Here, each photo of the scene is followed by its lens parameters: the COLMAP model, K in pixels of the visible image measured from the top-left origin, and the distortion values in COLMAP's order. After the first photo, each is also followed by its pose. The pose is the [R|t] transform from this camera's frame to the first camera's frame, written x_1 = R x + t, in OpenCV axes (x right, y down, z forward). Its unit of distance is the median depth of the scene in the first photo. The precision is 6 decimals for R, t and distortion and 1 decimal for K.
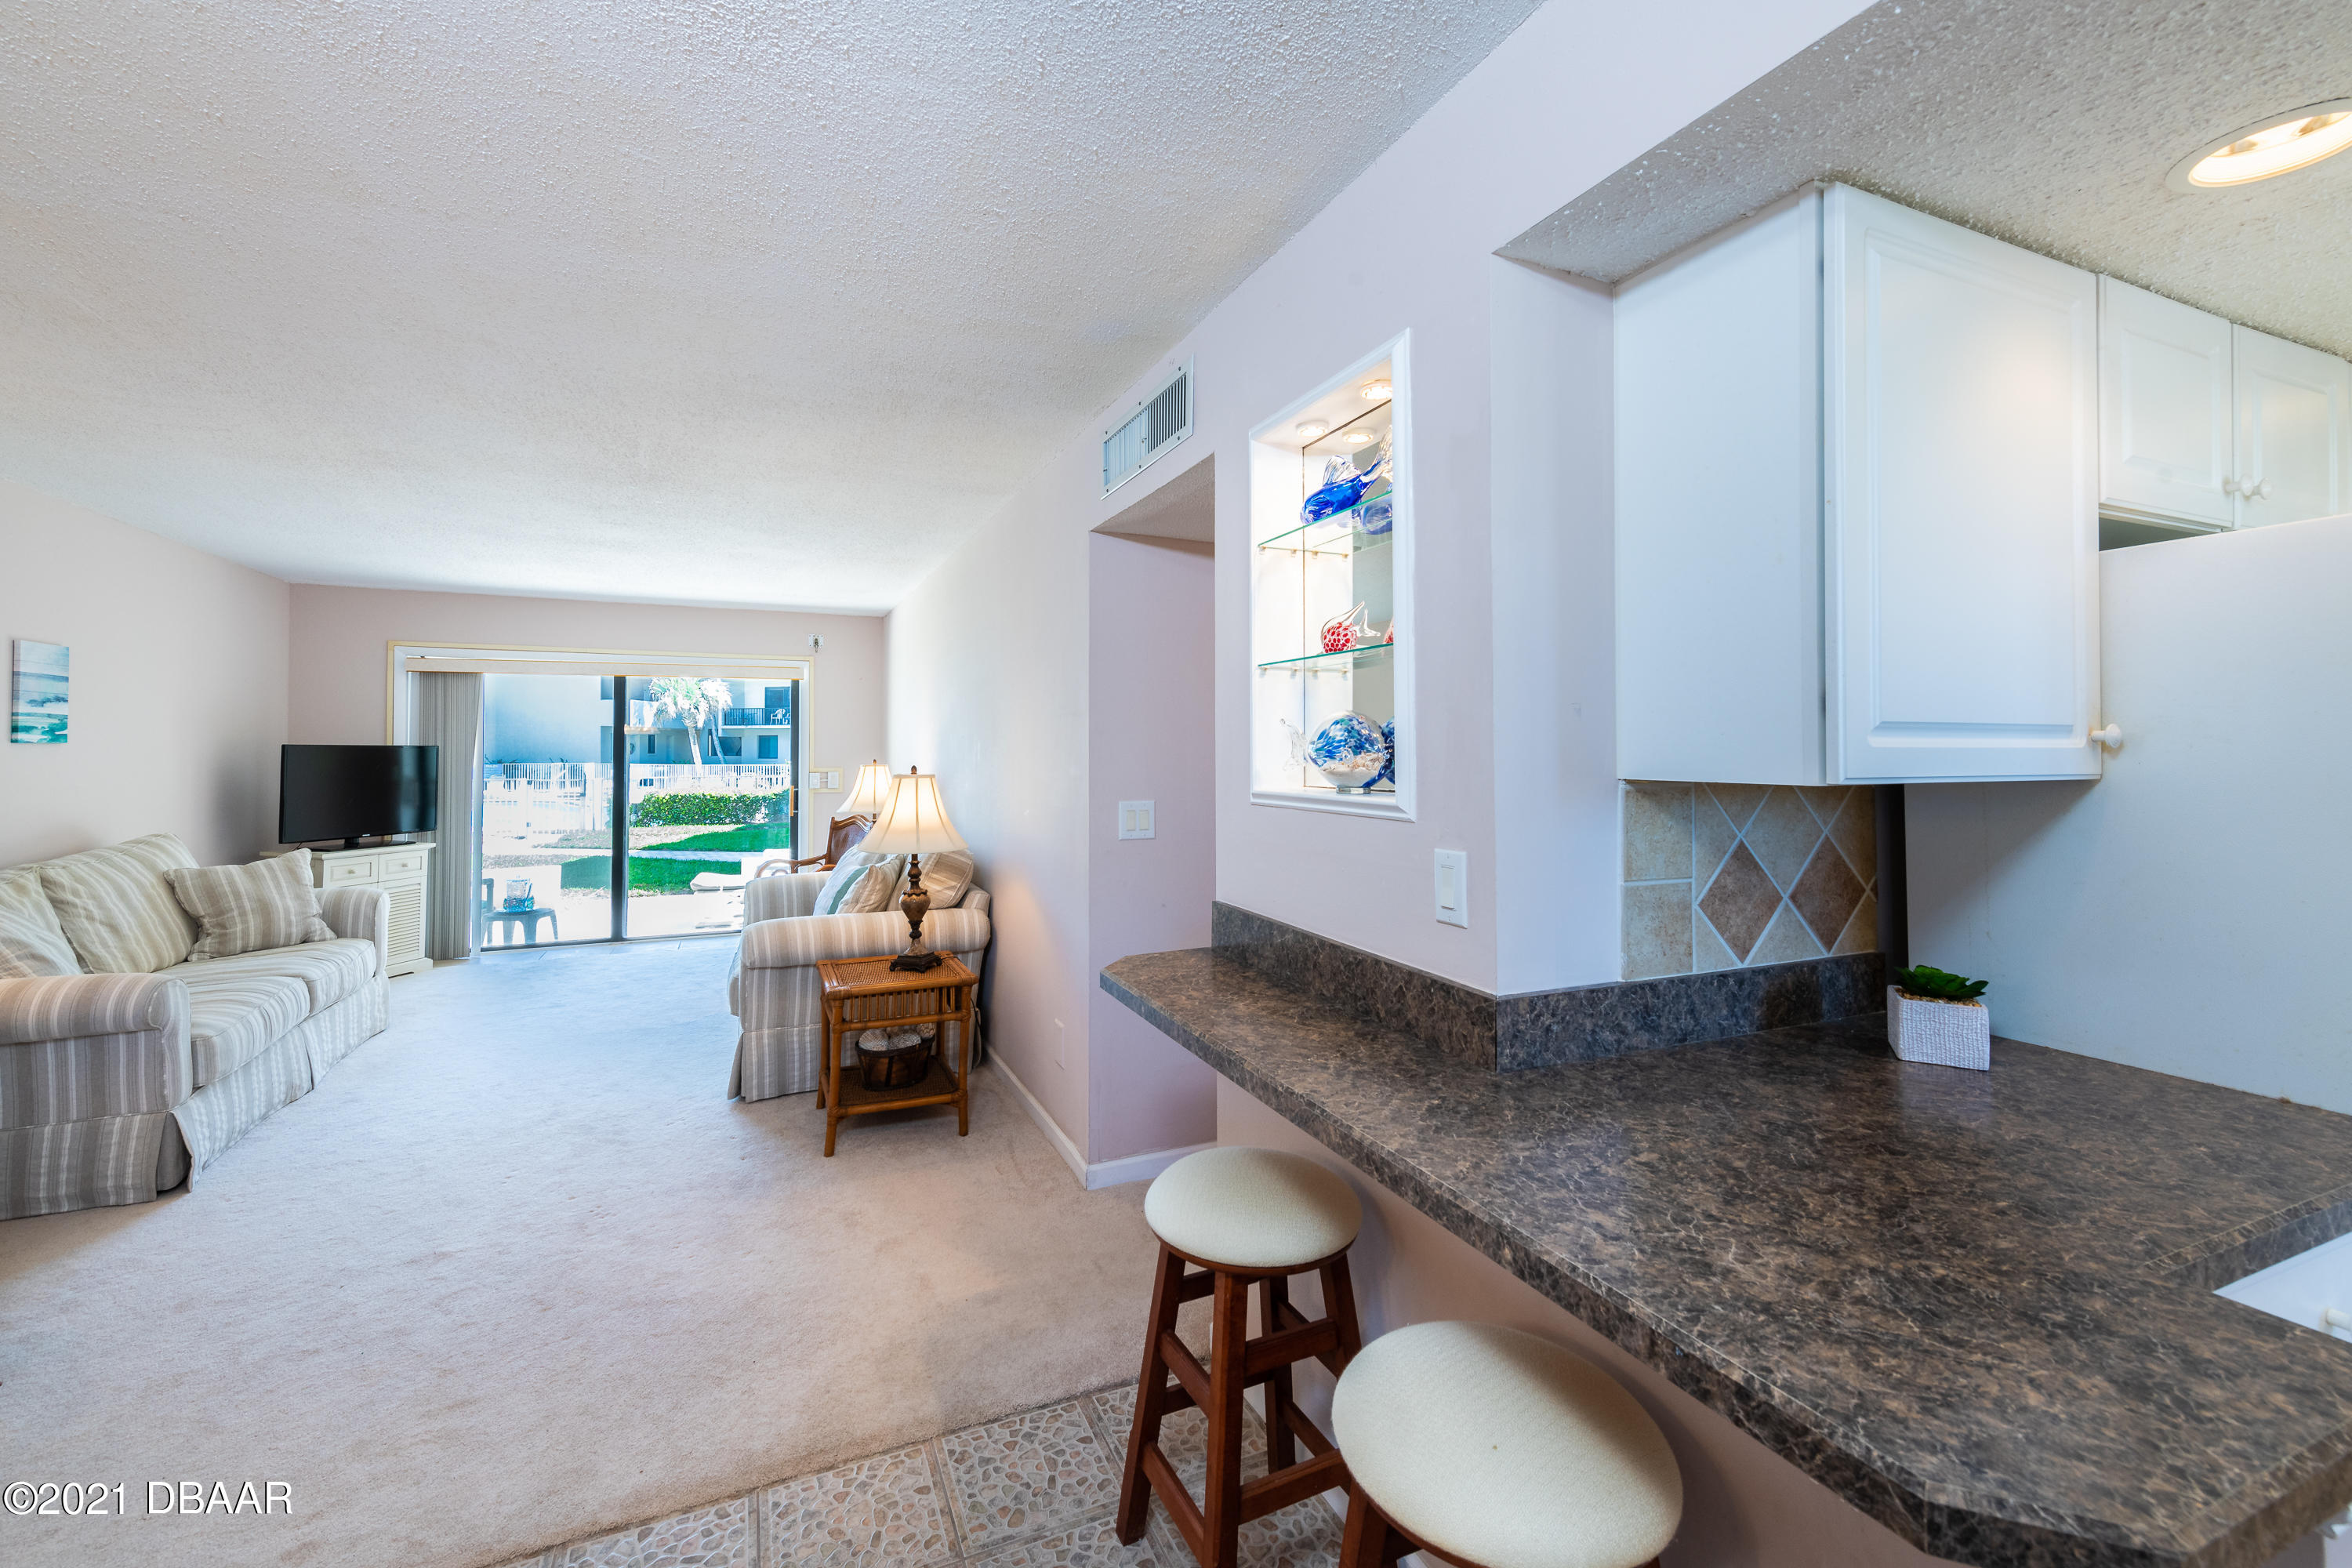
lens RADIAL K [[971.3, 0, 1171.2], [0, 971.3, 776.2], [0, 0, 1]] dist [-0.002783, -0.000335]
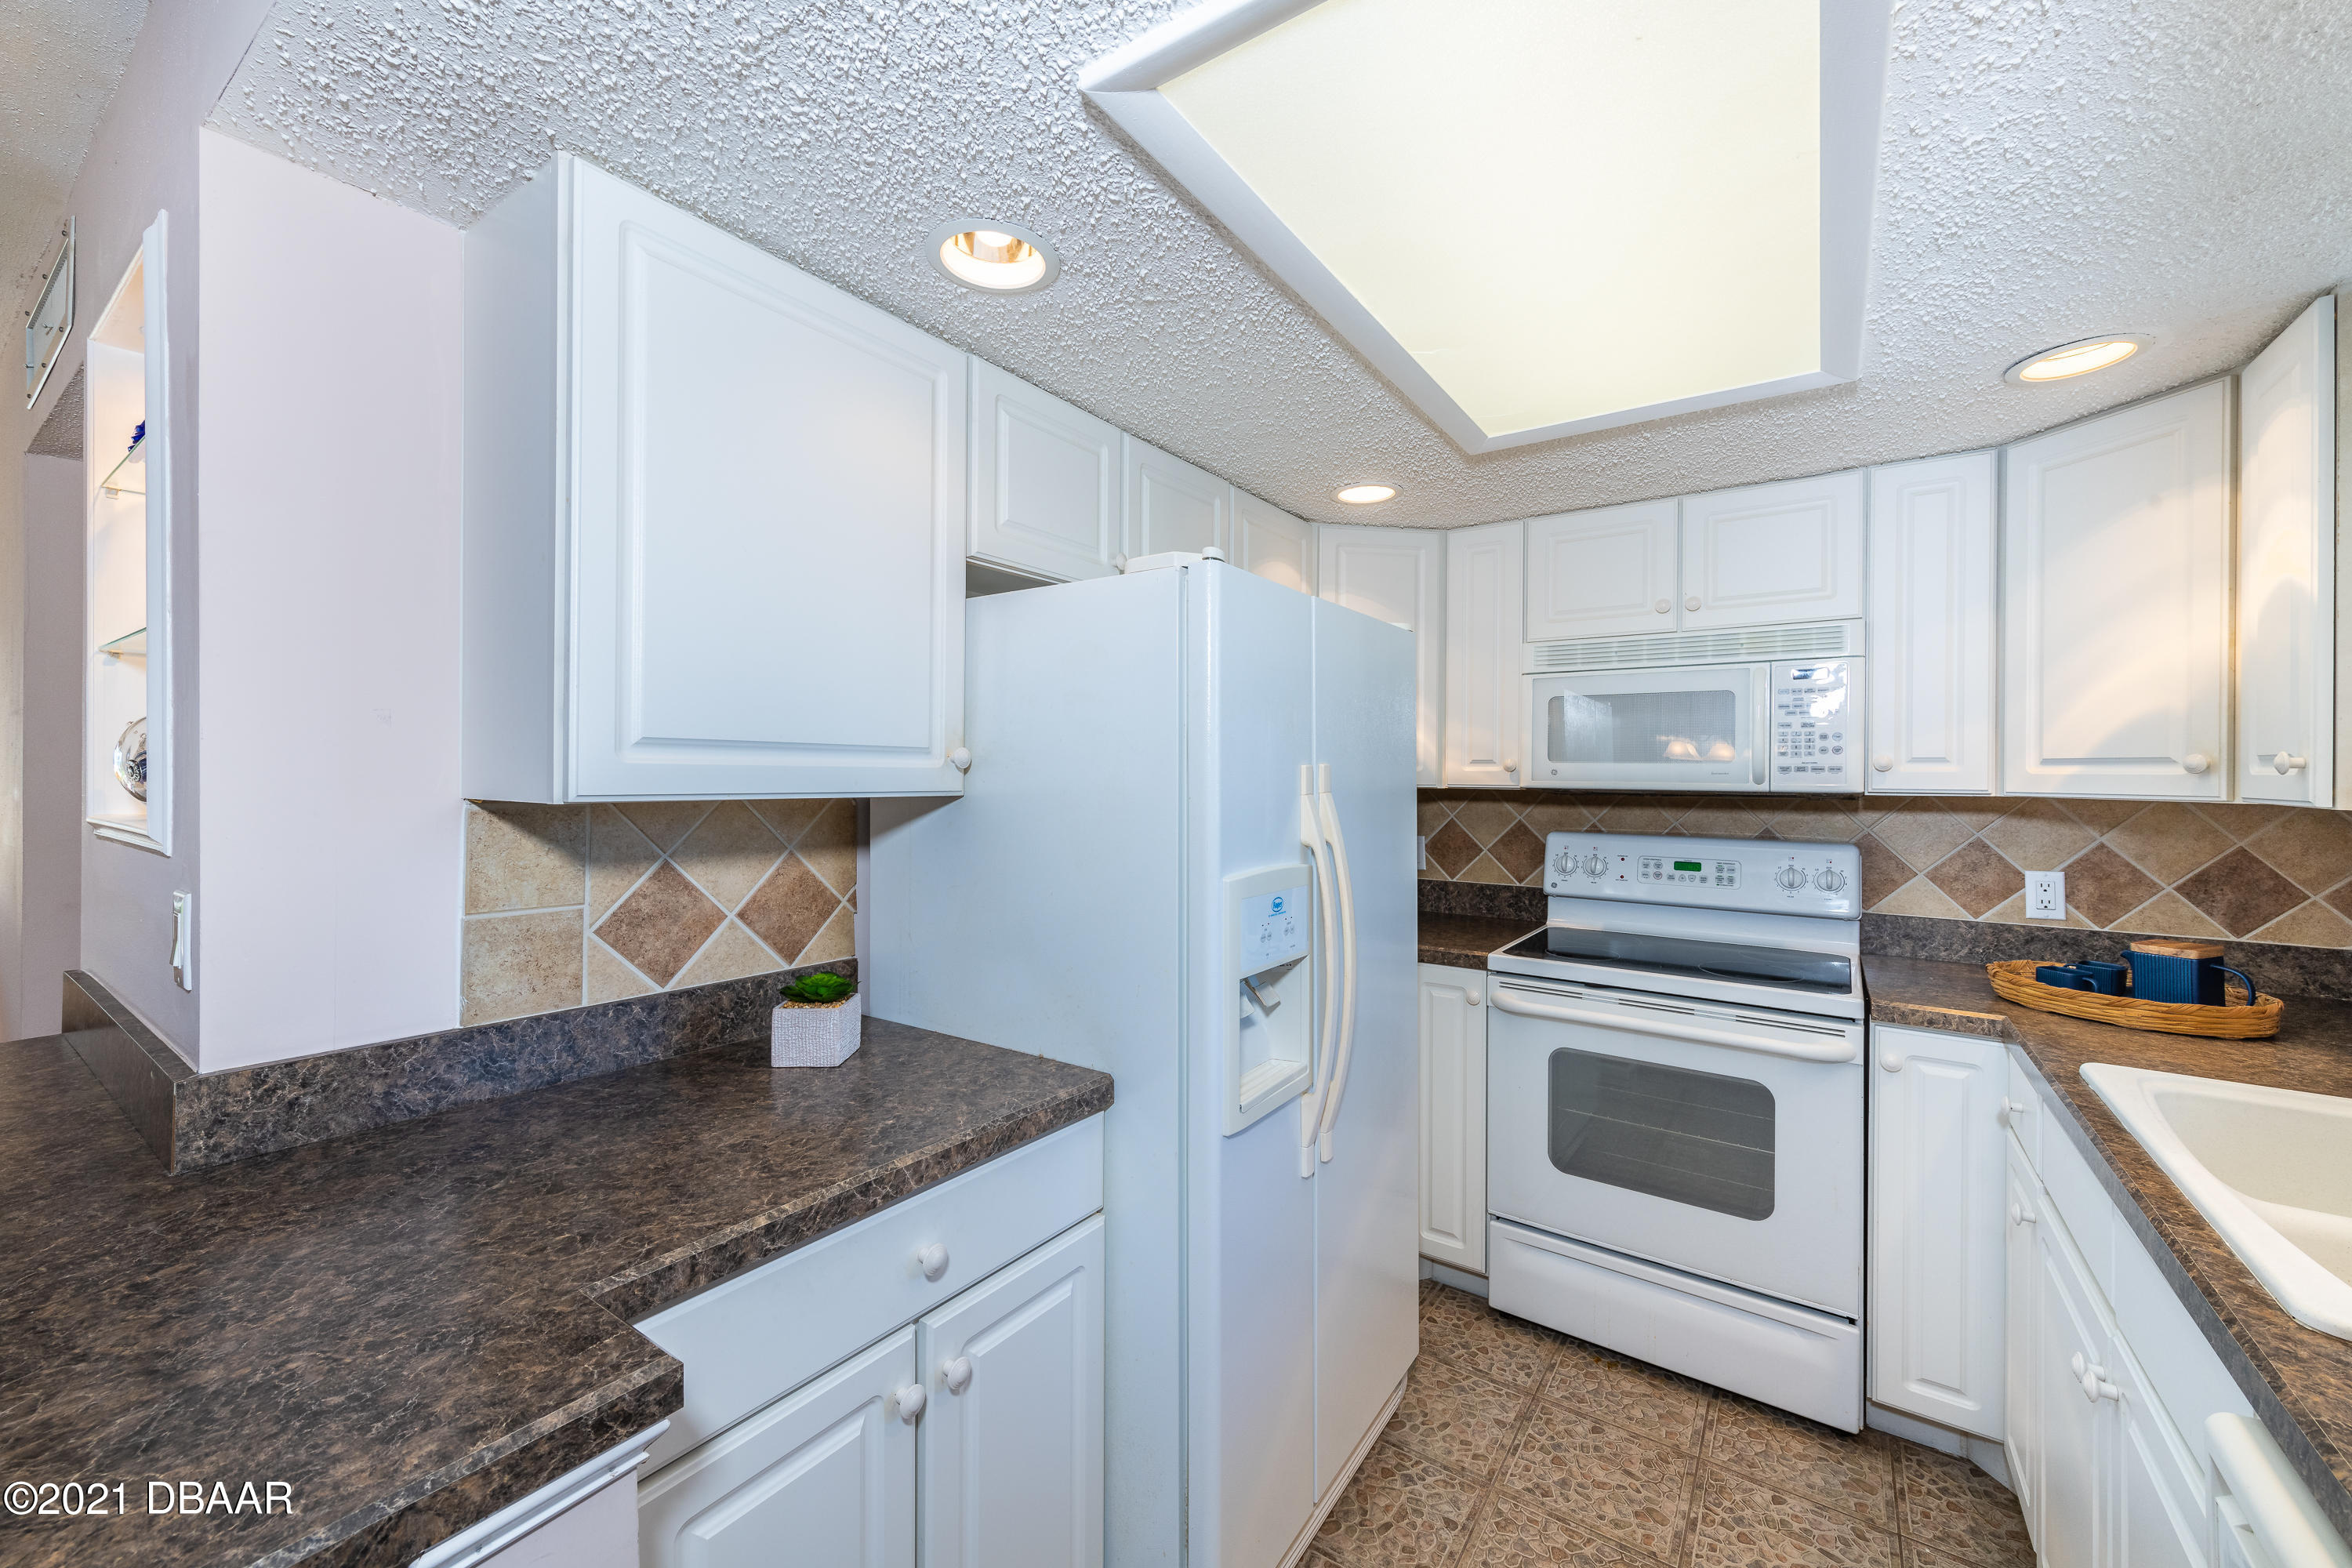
lens RADIAL K [[915.6, 0, 1205.3], [0, 915.6, 770.6], [0, 0, 1]] dist [0.002068, 0.000278]
pose [[0.845383, 0.005611, 0.534132, 0.588584], [0.013405, 0.999407, -0.031714, 0.012614], [-0.533993, 0.033971, 0.844806, -0.076485]]
